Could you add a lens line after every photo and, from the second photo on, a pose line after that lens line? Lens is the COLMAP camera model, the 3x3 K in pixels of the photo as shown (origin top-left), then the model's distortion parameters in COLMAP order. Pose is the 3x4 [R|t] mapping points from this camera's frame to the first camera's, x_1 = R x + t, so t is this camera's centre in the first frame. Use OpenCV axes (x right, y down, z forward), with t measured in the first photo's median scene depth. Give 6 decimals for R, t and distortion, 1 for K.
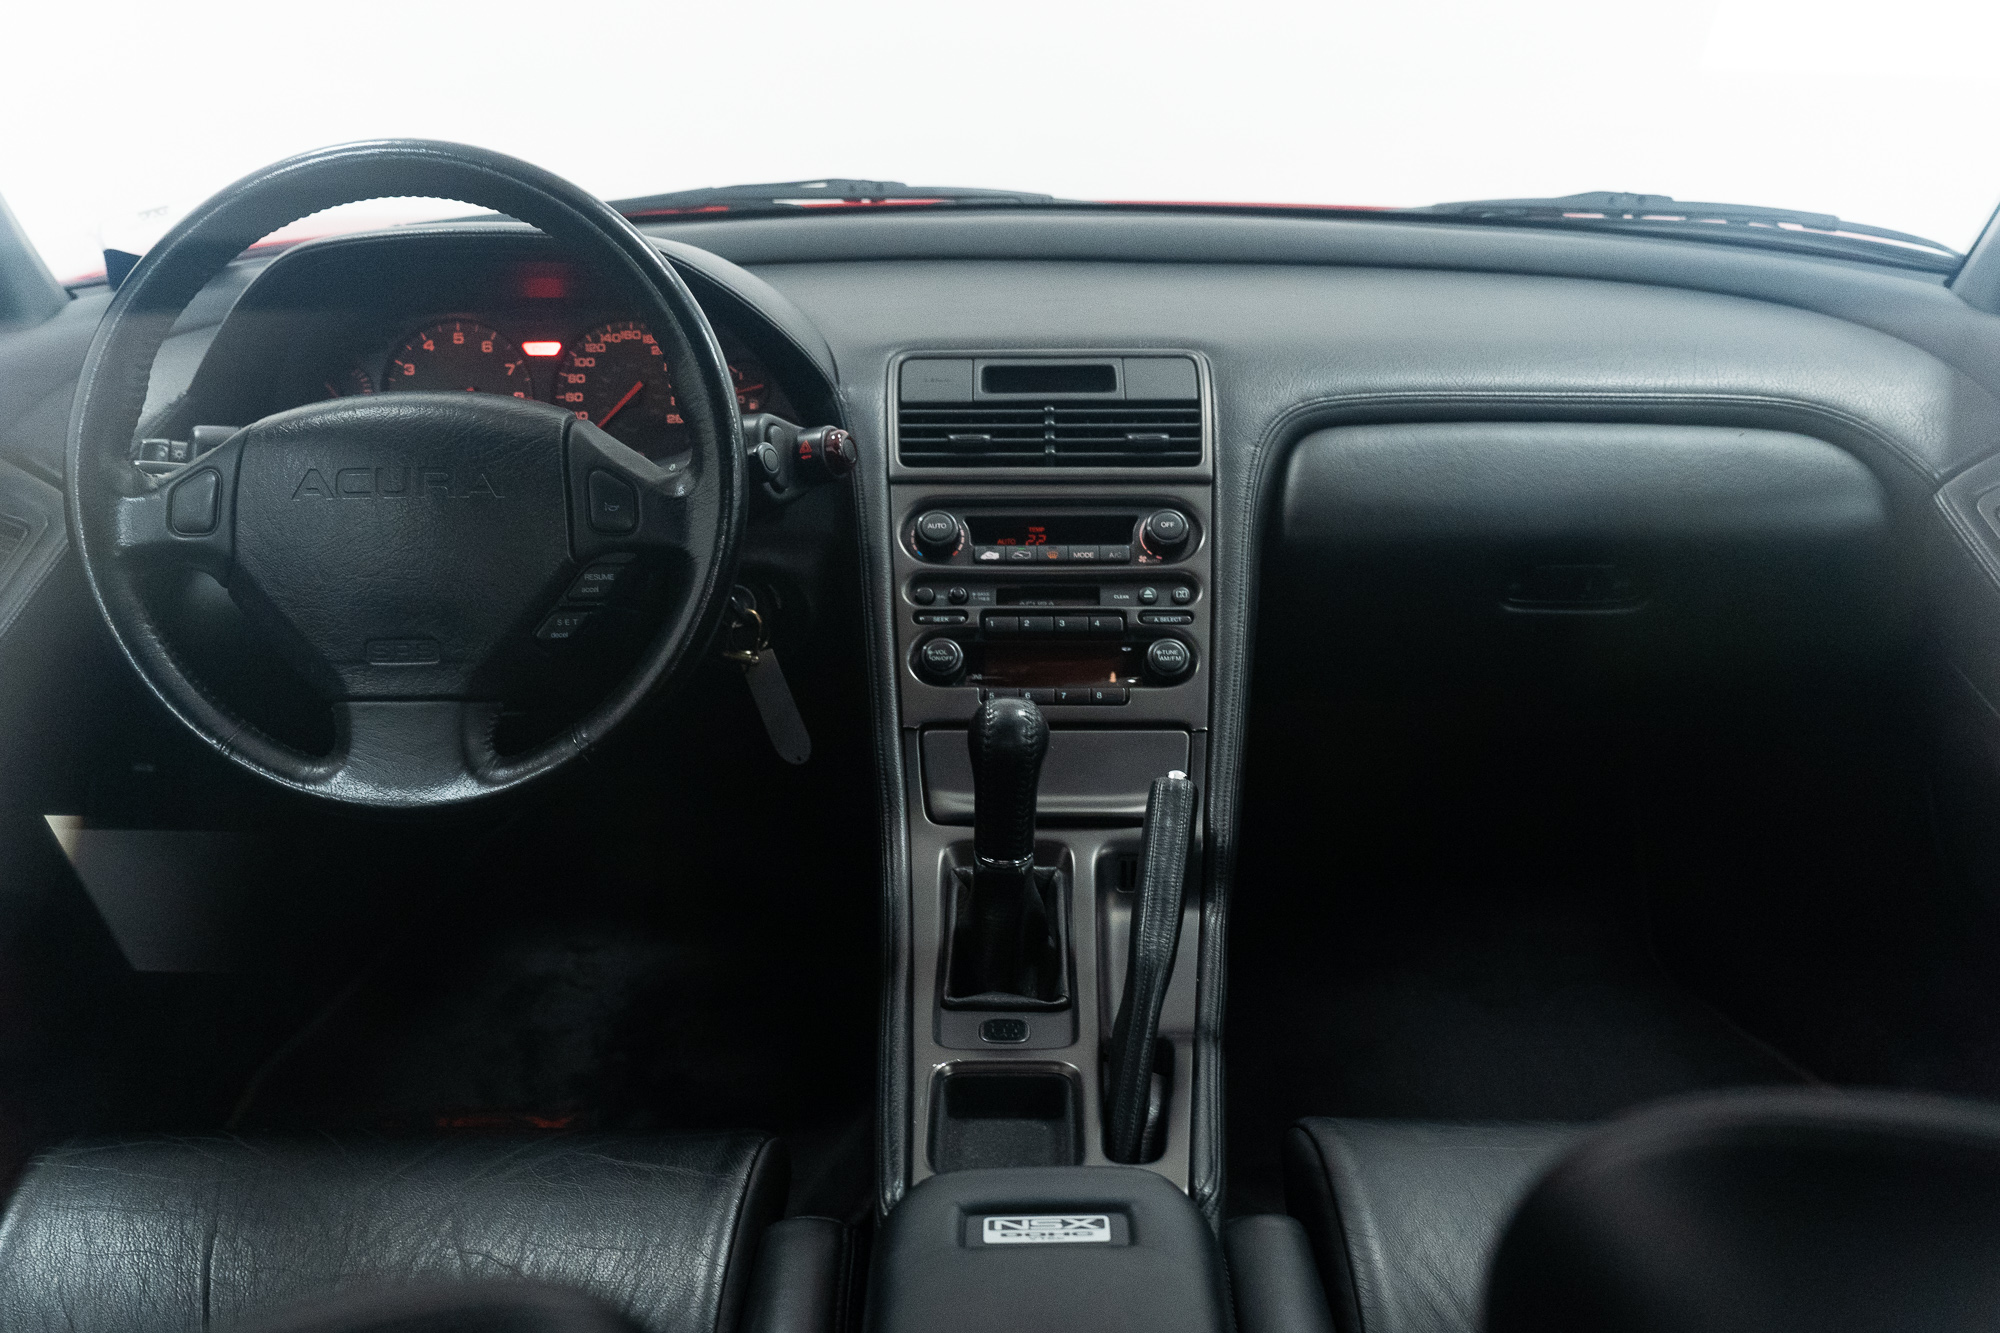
lens RADIAL K [[1503.6, 0, 1000.0], [0, 1503.6, 666.5], [0, 0, 1]] dist [0.002328, 0.002373]
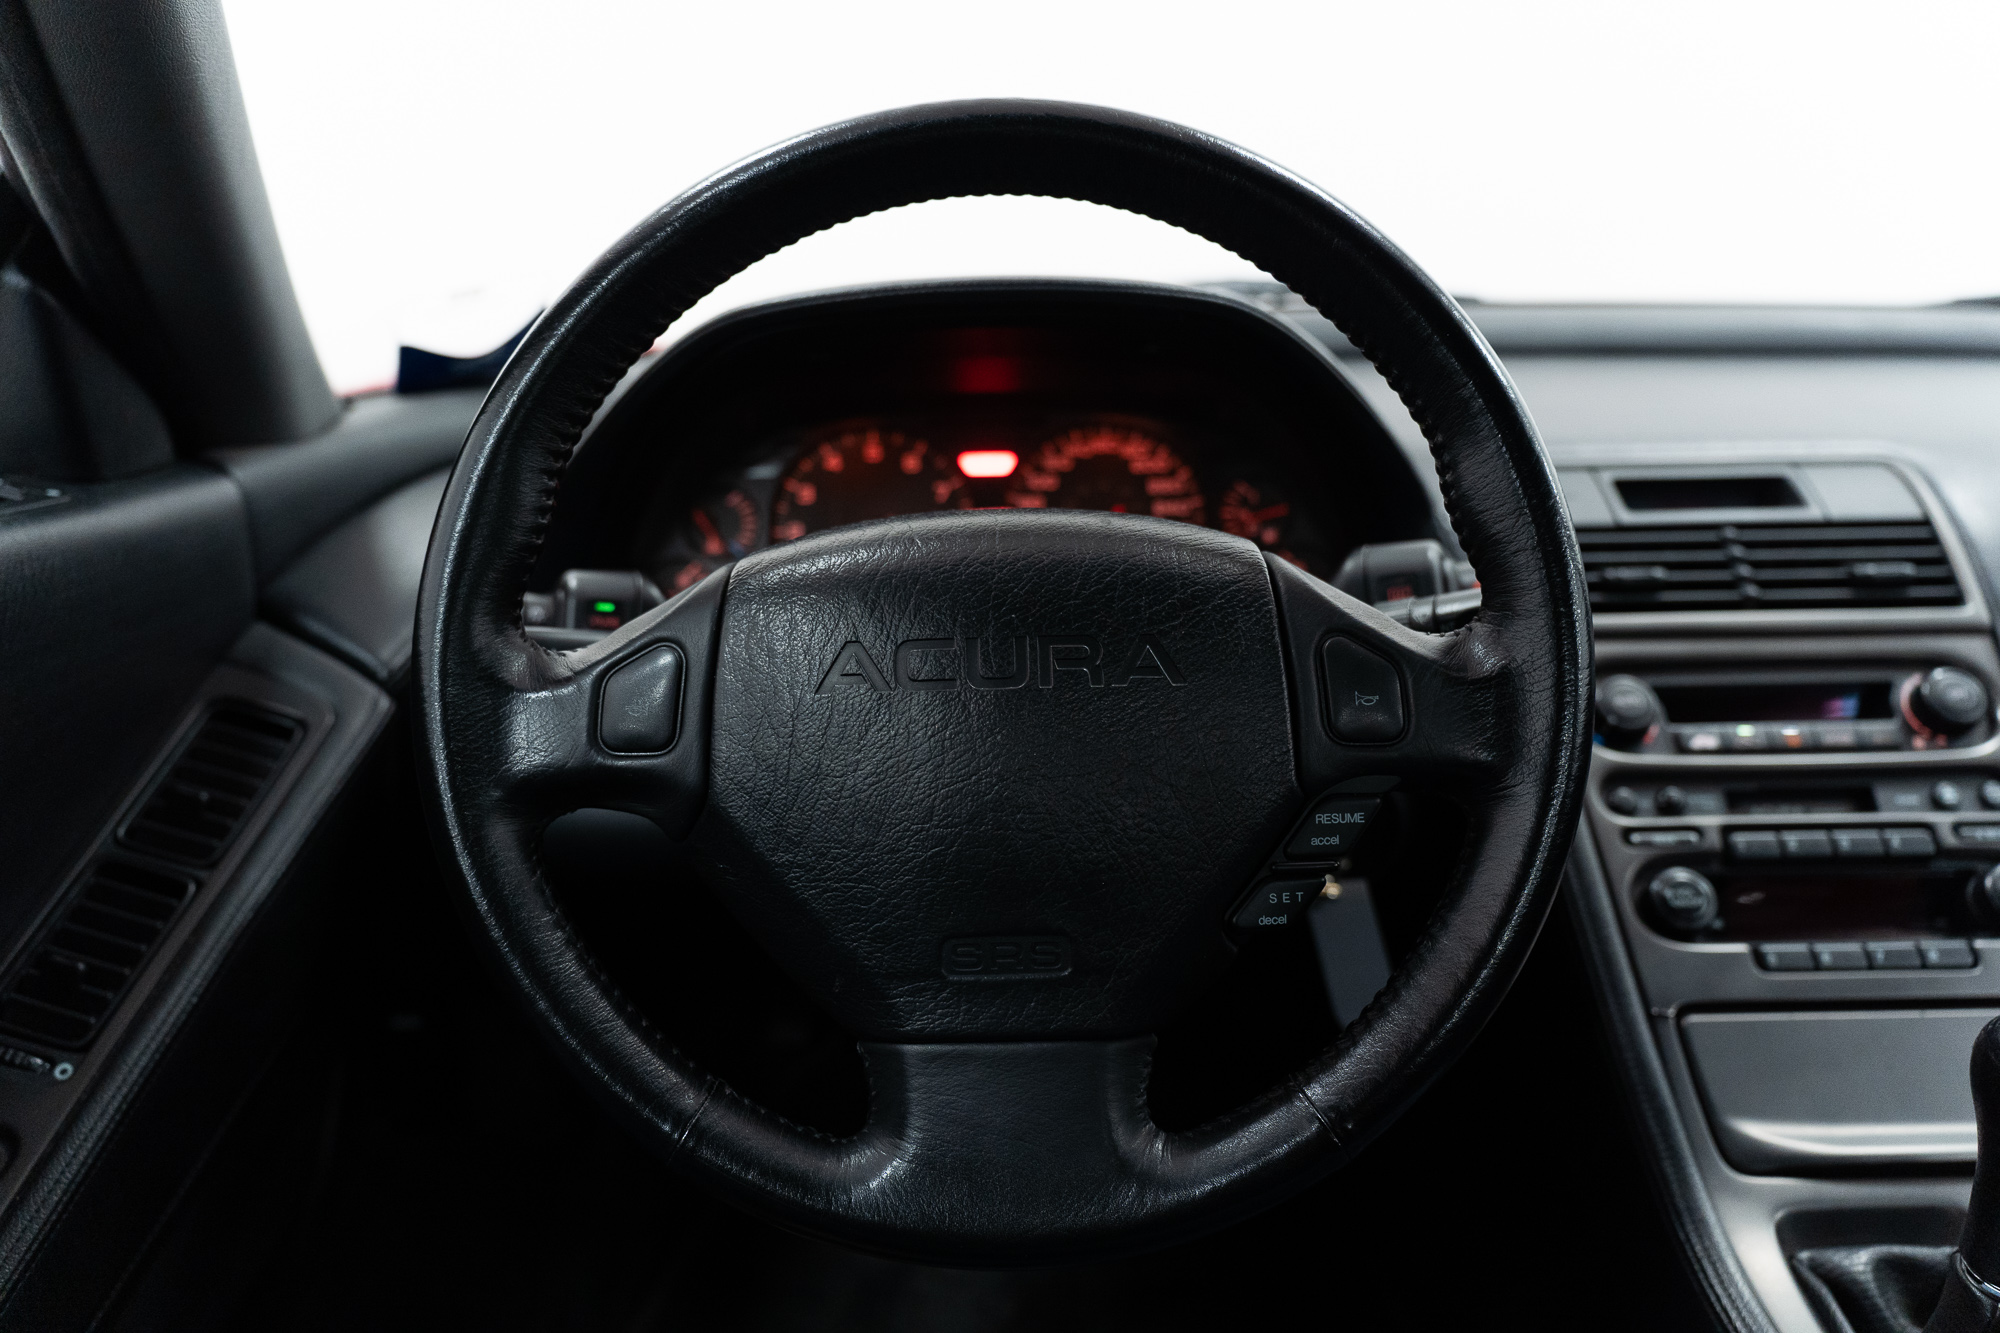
lens RADIAL K [[1599.3, 0, 1307.1], [0, 1599.3, 658.4], [0, 0, 1]] dist [0.002631, -0.002972]
pose [[0.999635, -0.015215, 0.022307, -0.224600], [0.017336, 0.995014, -0.098219, -0.046488], [-0.020701, 0.098570, 0.994915, 0.291268]]
